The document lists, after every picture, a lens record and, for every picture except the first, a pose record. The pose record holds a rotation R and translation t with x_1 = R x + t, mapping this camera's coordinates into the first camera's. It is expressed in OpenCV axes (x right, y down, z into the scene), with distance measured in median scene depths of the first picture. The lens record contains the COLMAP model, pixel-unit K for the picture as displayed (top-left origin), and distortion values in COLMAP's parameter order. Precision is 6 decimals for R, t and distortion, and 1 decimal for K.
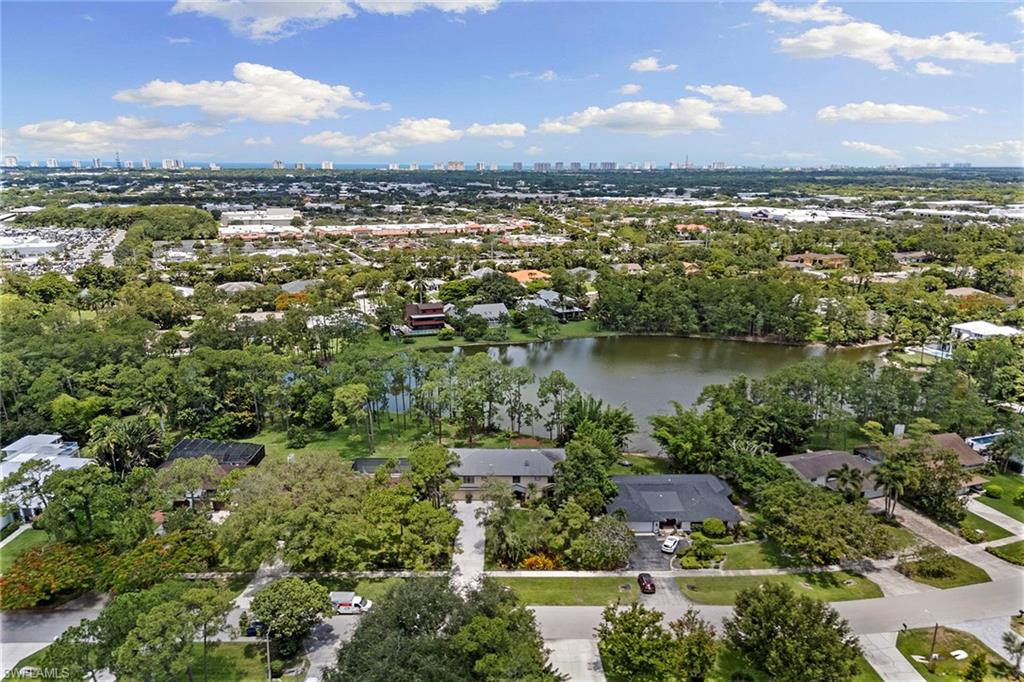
lens RADIAL K [[691.0, 0, 511.8], [0, 691.0, 345.6], [0, 0, 1]] dist [0.032080, -0.007736]
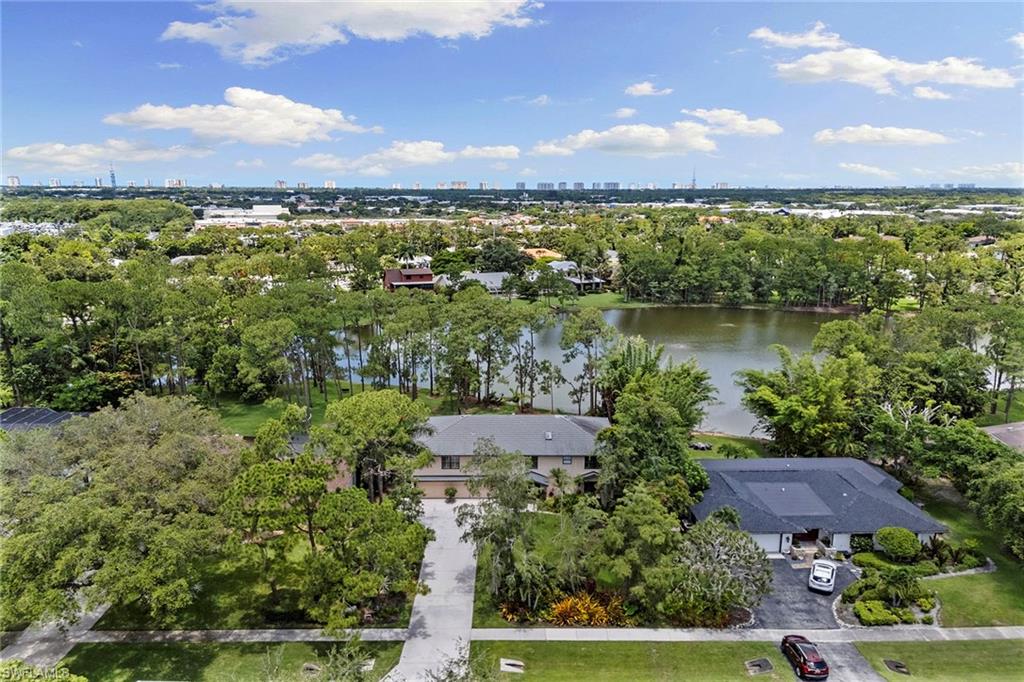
lens RADIAL K [[691.0, 0, 512.3], [0, 691.0, 343.3], [0, 0, 1]] dist [0.032080, -0.007736]
pose [[0.999992, -0.000779, -0.003967, -0.005978], [0.000636, 0.999358, -0.035811, 0.091676], [0.003992, 0.035808, 0.999351, 0.329727]]
